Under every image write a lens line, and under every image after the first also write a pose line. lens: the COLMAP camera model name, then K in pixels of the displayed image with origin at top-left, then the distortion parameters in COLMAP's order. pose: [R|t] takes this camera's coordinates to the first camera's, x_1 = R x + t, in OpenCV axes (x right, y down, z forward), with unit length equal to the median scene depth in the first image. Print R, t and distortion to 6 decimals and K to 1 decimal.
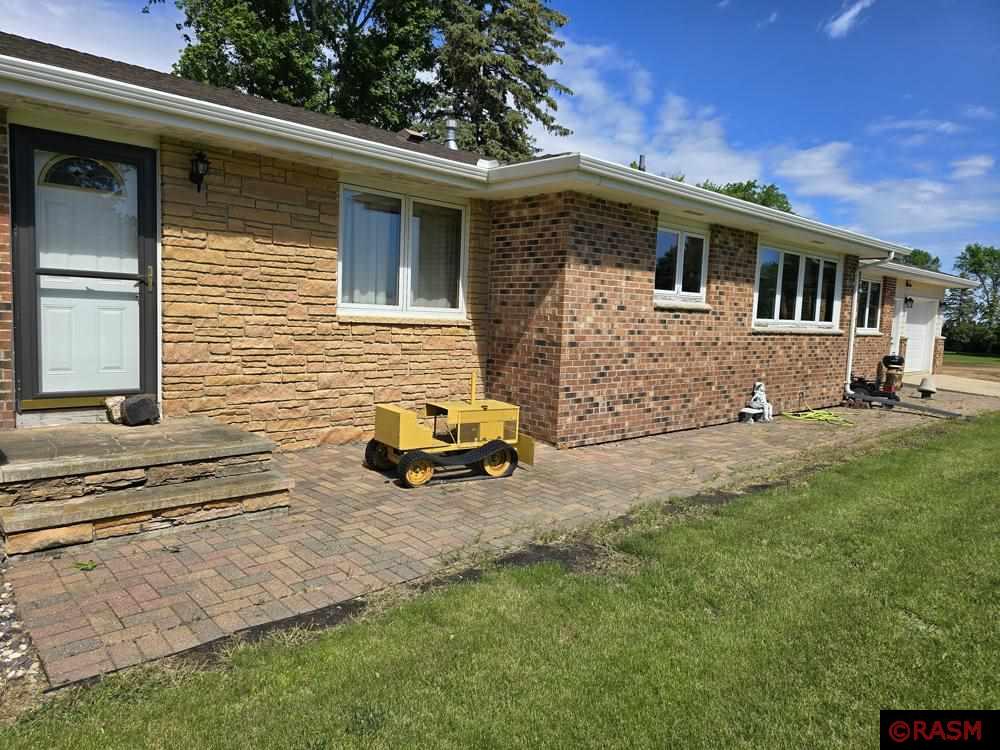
lens RADIAL K [[672.7, 0, 500.0], [0, 672.7, 375.0], [0, 0, 1]] dist [0.004383, 0.001520]
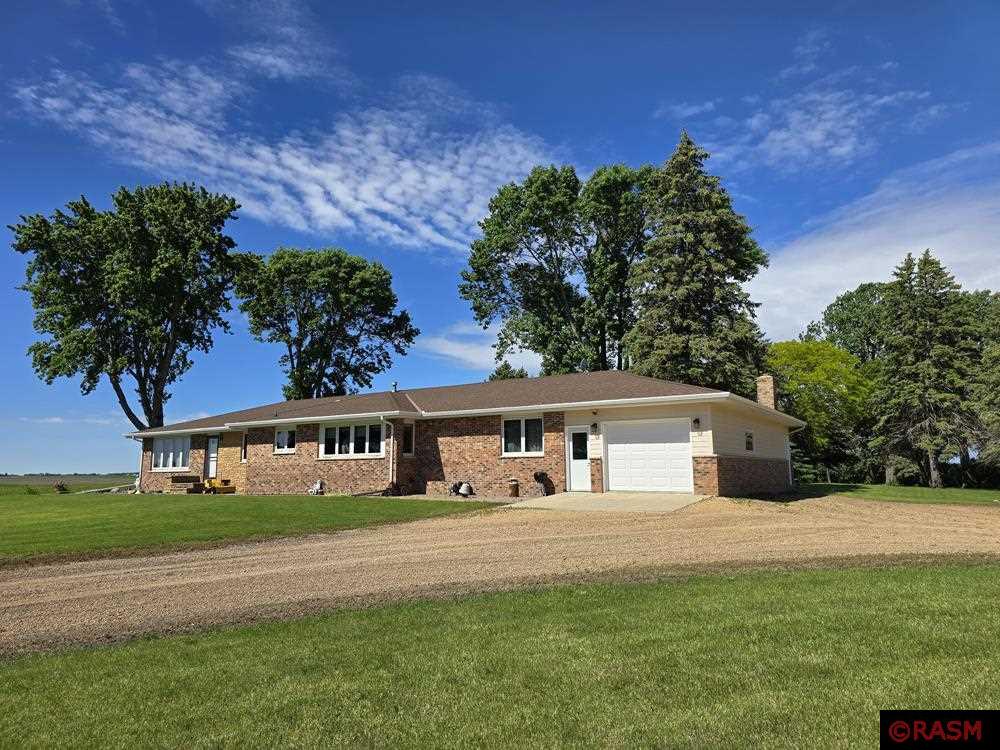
lens RADIAL K [[672.7, 0, 500.0], [0, 672.7, 375.0], [0, 0, 1]] dist [0.004383, 0.001520]
pose [[0.264849, -0.182147, -0.946931, 3.312847], [-0.069007, 0.975900, -0.207020, 0.111589], [0.961818, 0.120174, 0.245897, 1.083486]]
